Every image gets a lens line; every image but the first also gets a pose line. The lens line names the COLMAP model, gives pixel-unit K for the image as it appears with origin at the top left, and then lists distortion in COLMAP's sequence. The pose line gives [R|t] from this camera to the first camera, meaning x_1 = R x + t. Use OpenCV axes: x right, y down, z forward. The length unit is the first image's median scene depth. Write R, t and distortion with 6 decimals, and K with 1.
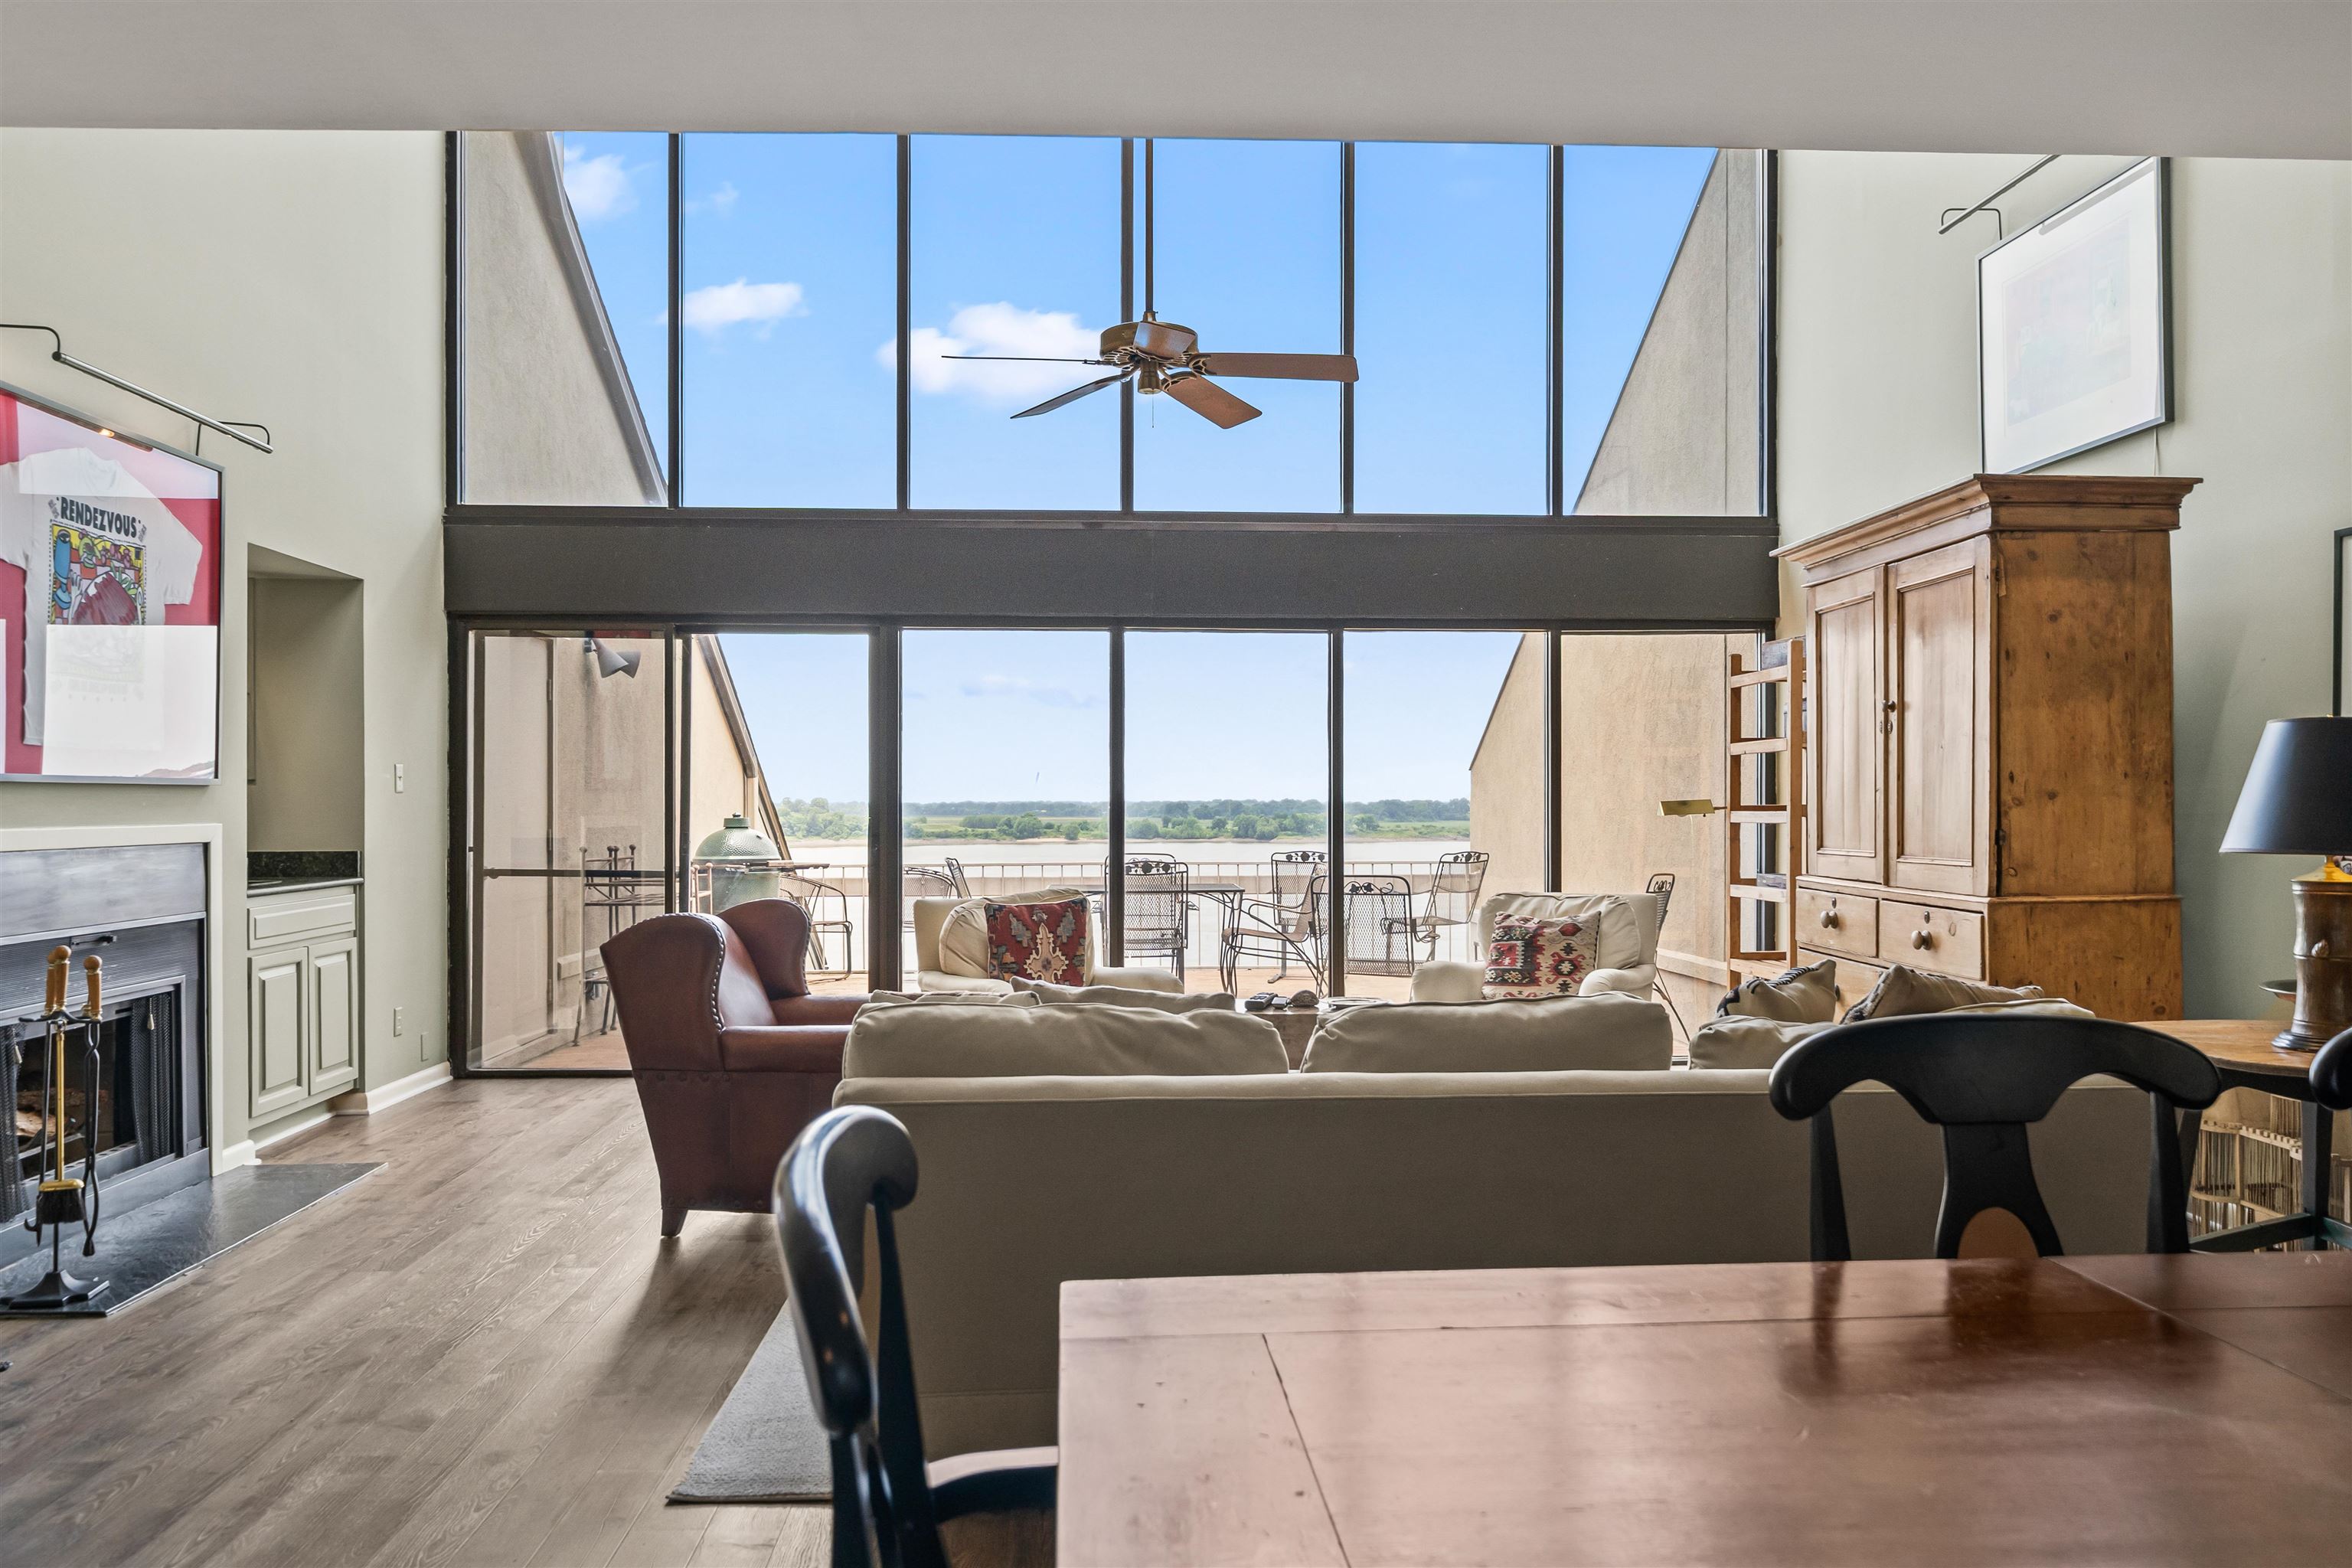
lens RADIAL K [[1601.6, 0, 1162.5], [0, 1601.6, 801.7], [0, 0, 1]] dist [0.000708, -0.004587]
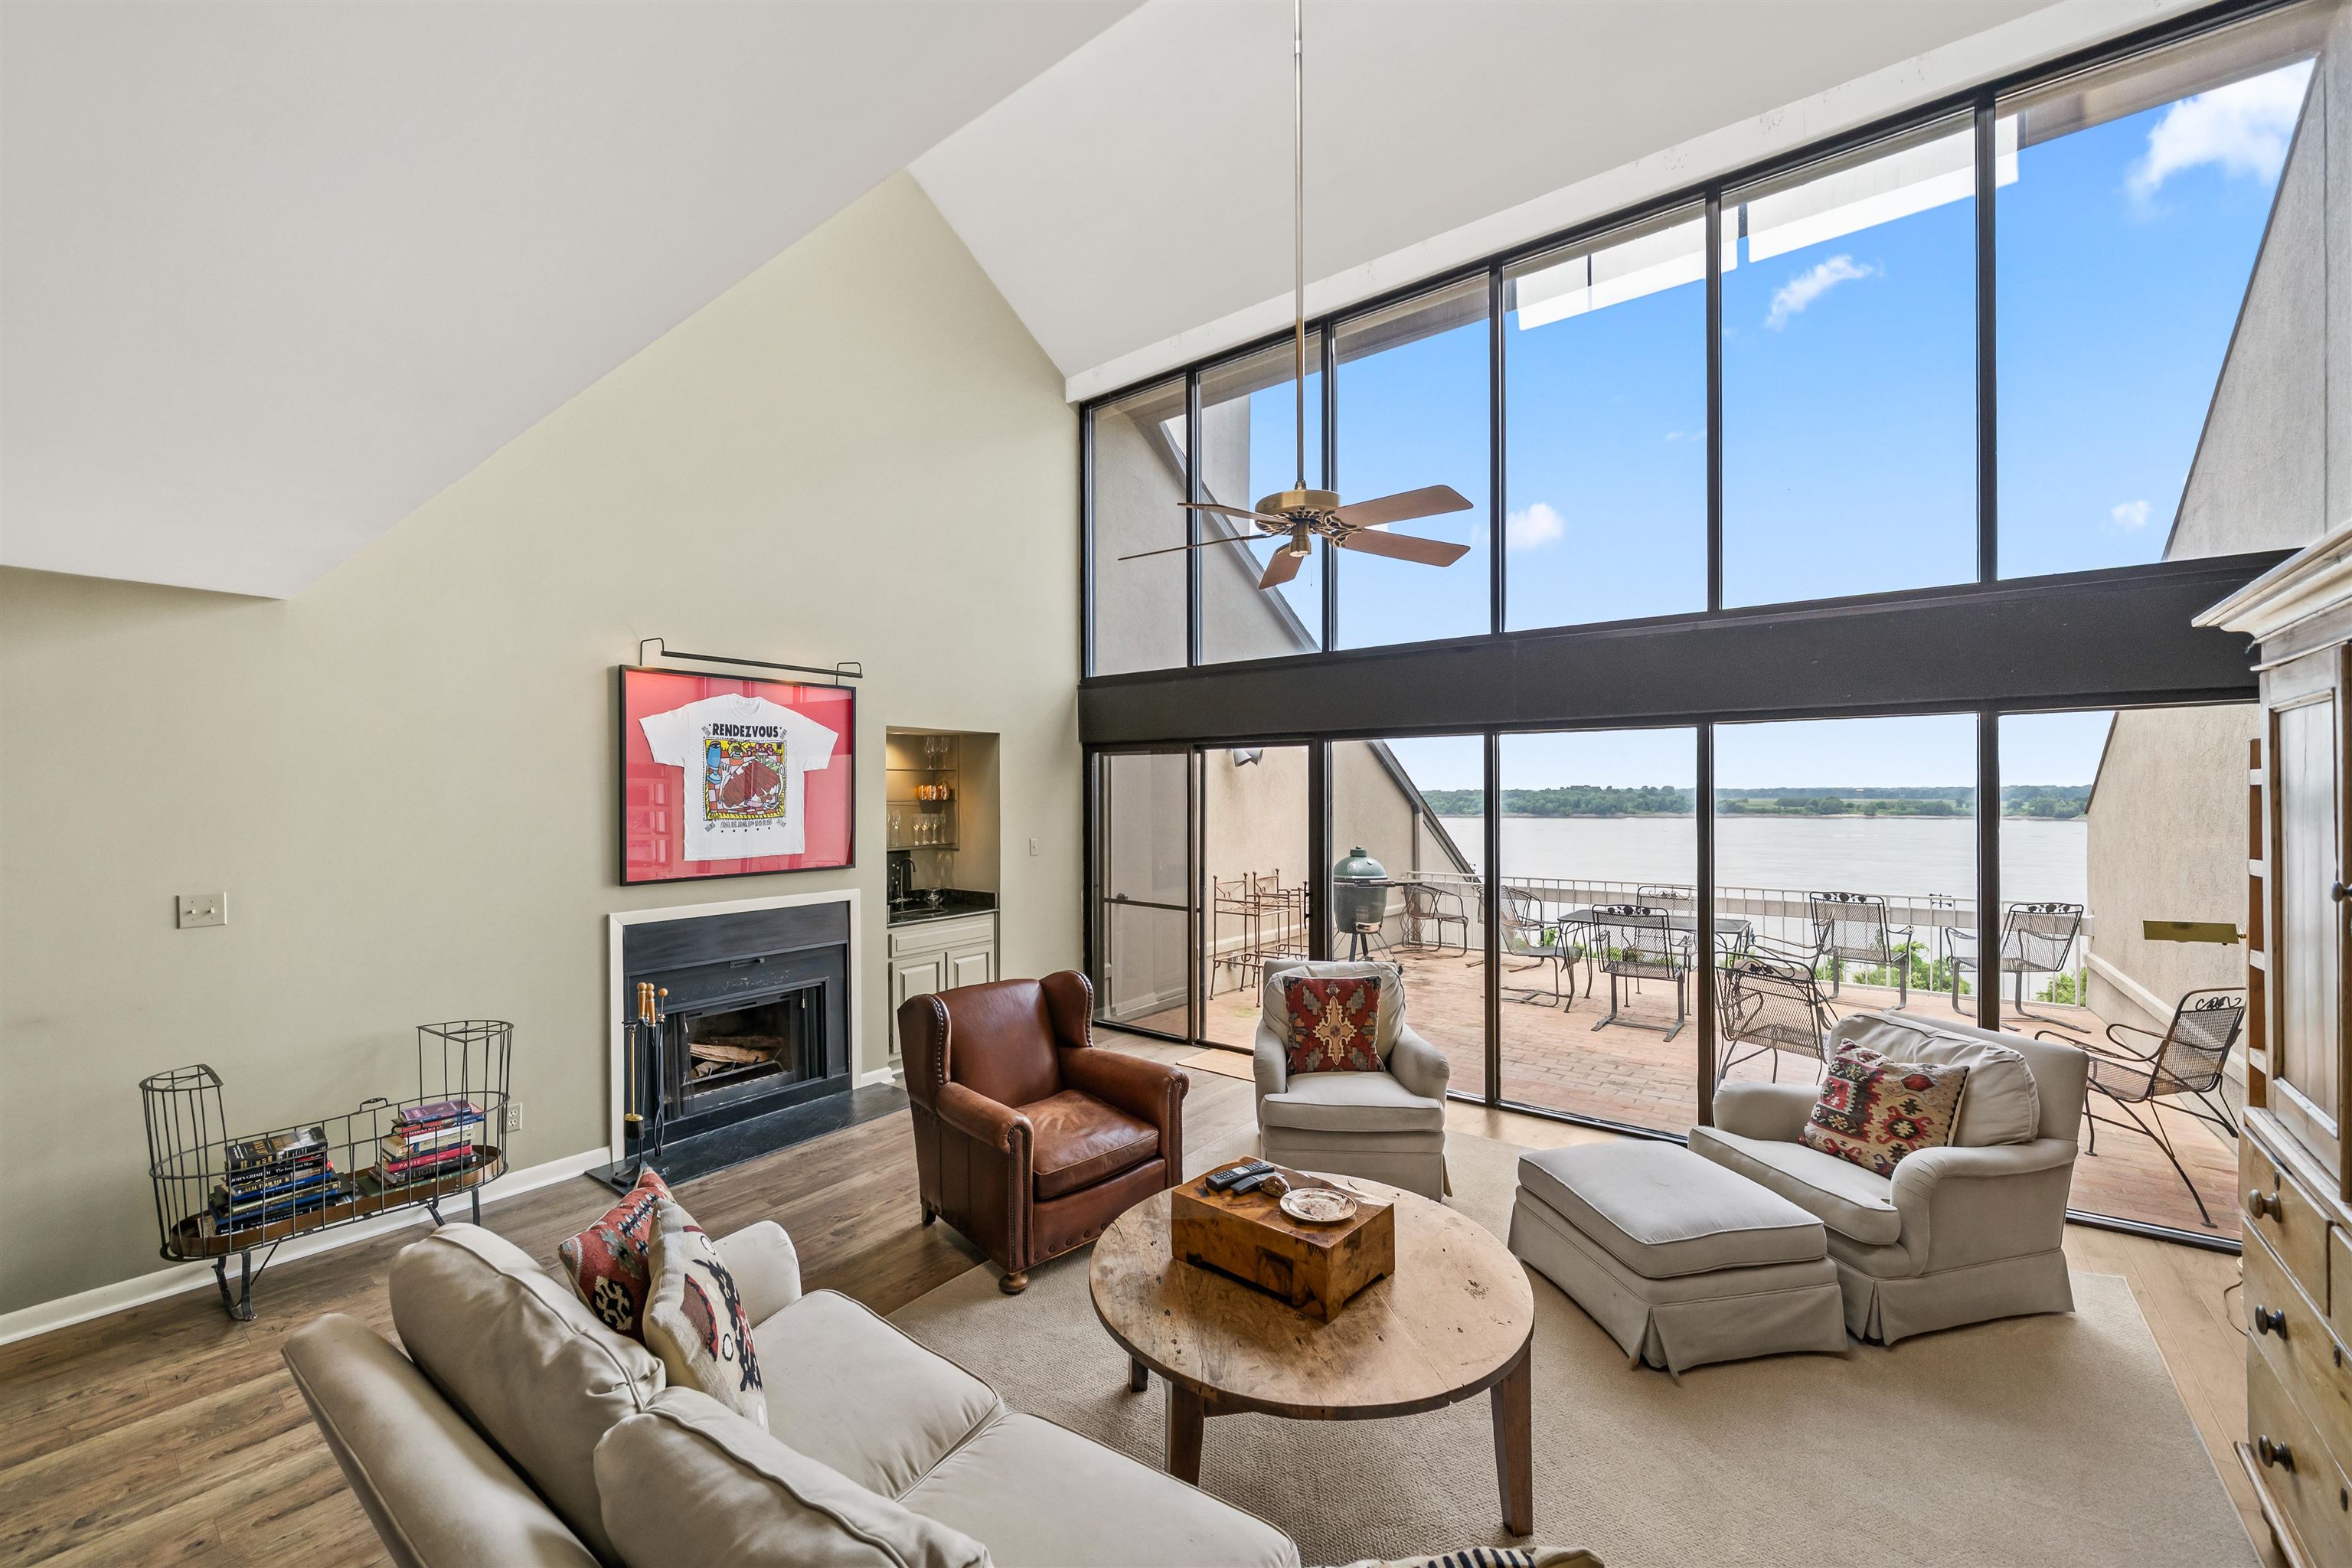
lens RADIAL K [[920.6, 0, 1166.8], [0, 920.6, 787.6], [0, 0, 1]] dist [-0.001019, -0.000190]
pose [[0.757975, -0.005897, -0.652256, 0.298716], [0.004676, 0.999983, -0.003606, -0.083914], [0.652266, -0.000317, 0.757990, 0.409148]]
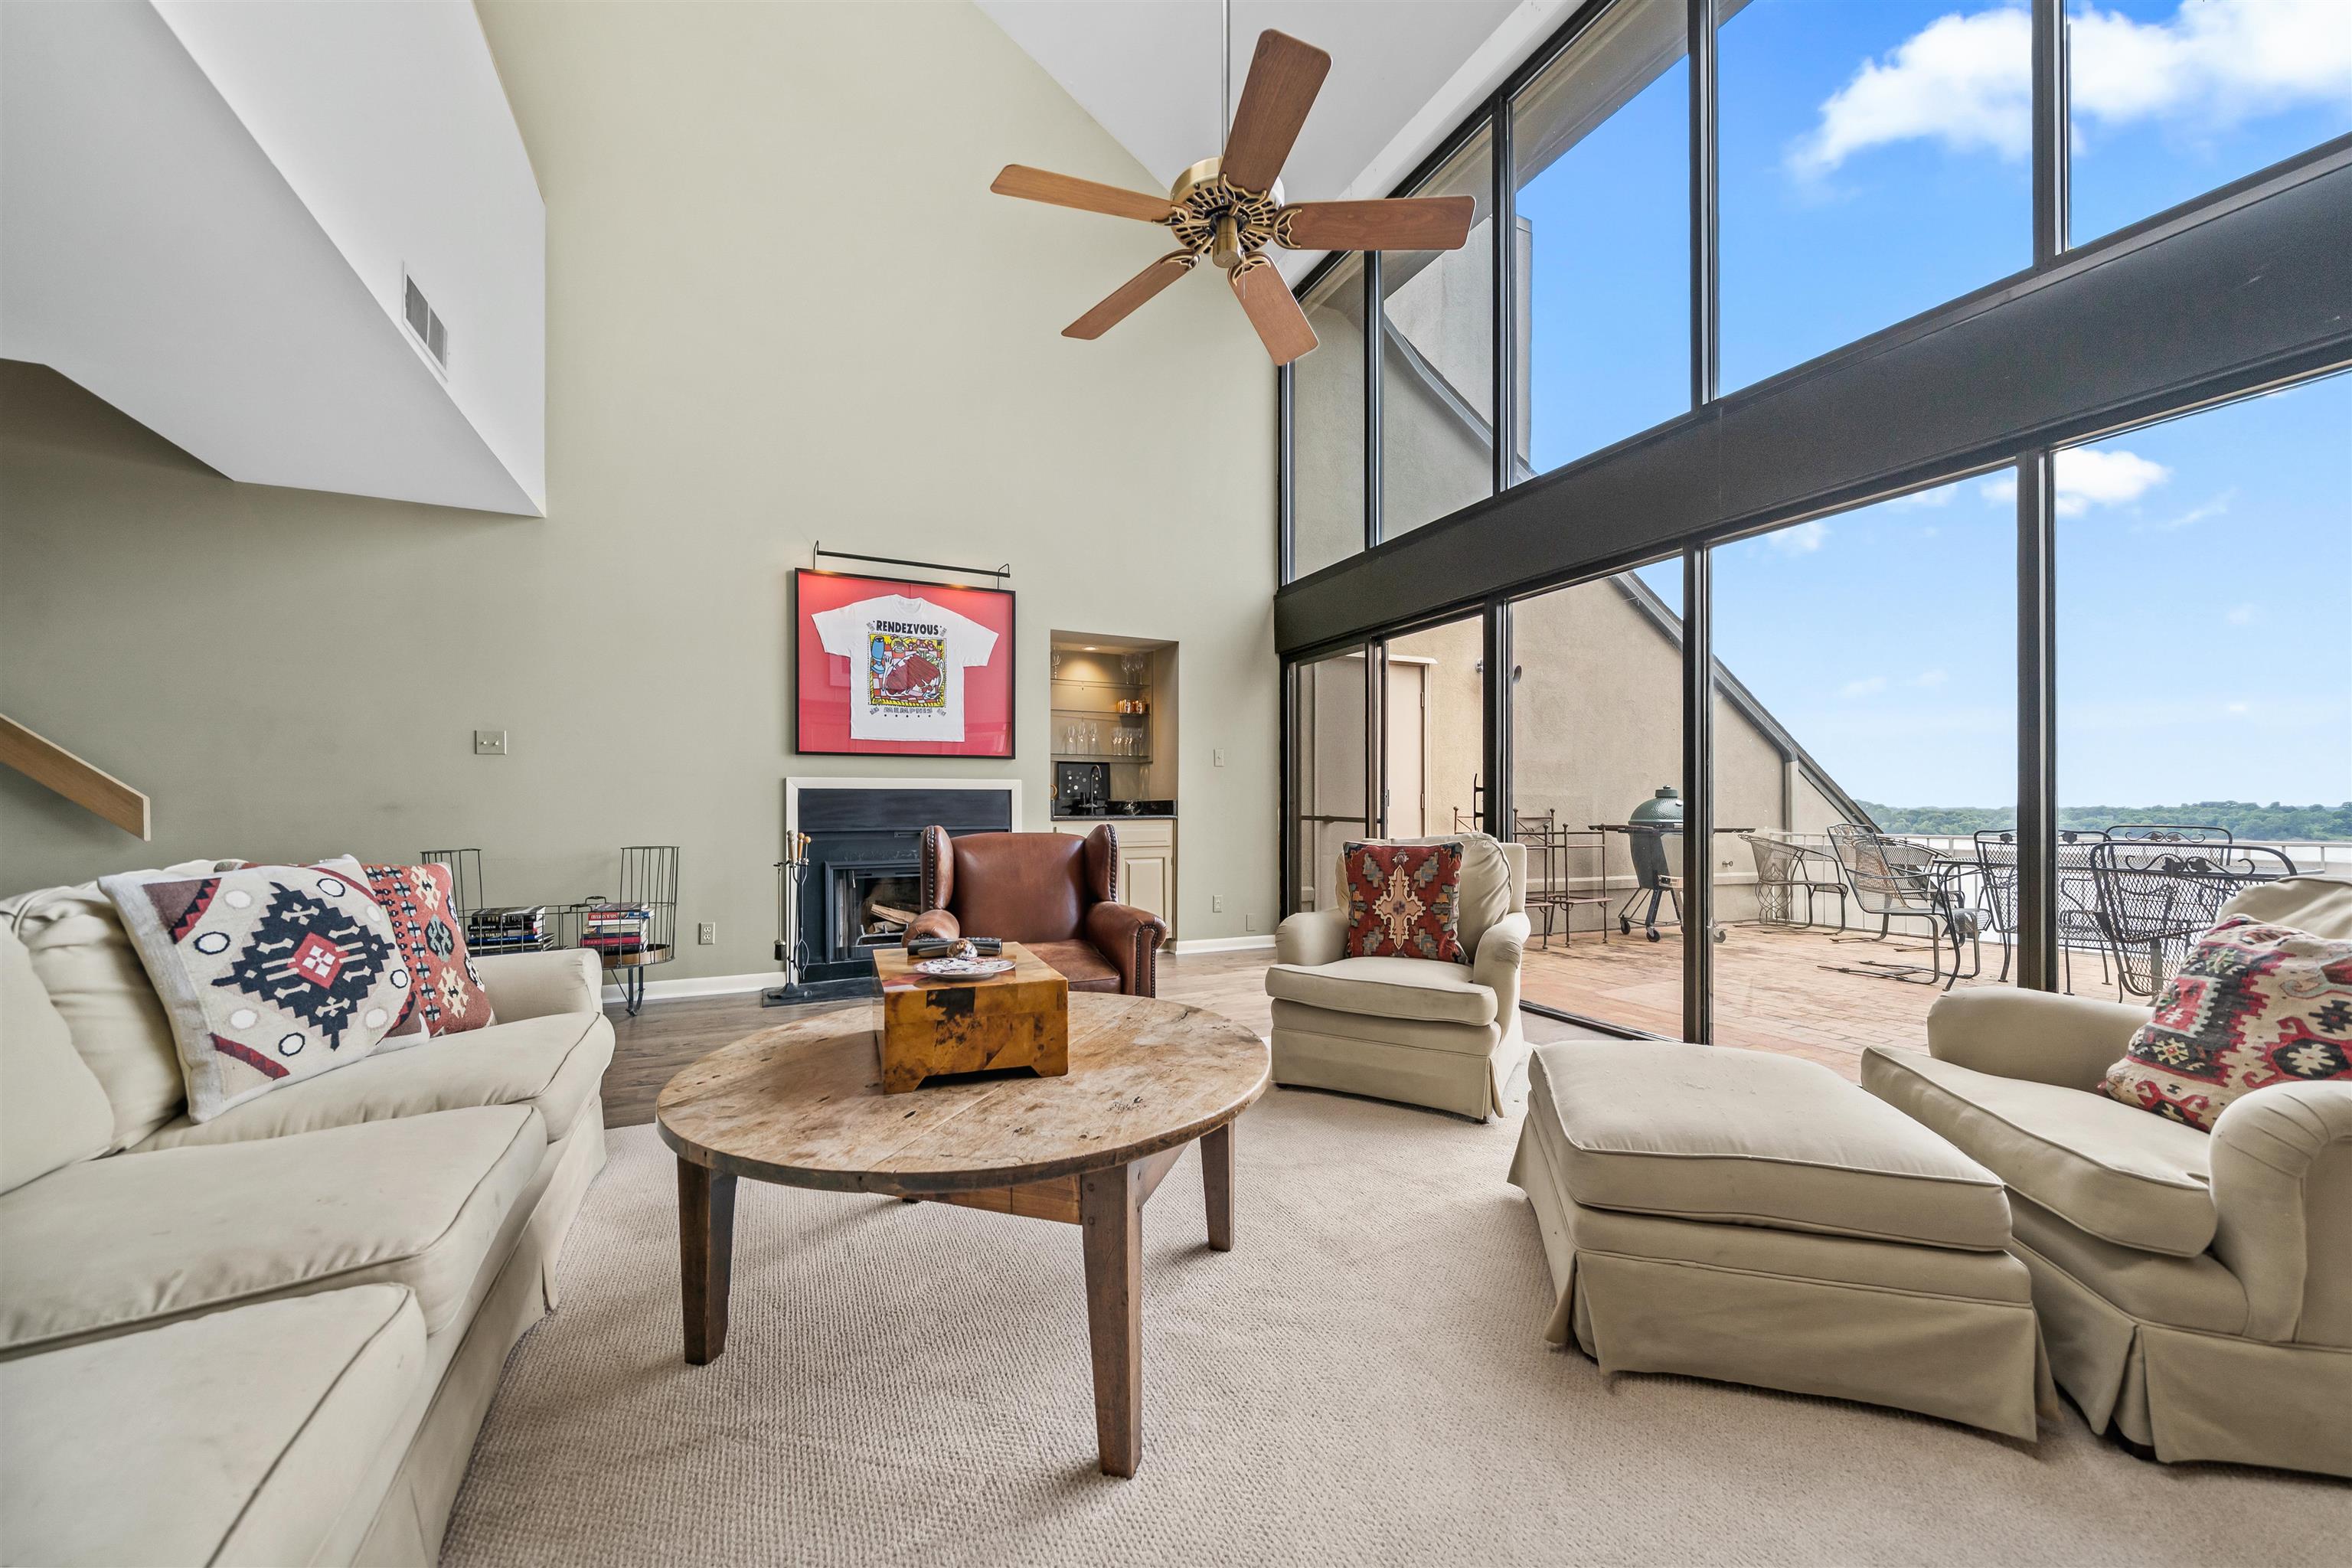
lens RADIAL K [[851.1, 0, 1173.0], [0, 851.1, 805.9], [0, 0, 1]] dist [-0.001942, -0.000188]
pose [[0.382289, -0.002539, -0.924039, 0.370393], [0.002963, 0.999994, -0.001522, 0.041808], [0.924038, -0.002156, 0.382295, 0.706377]]
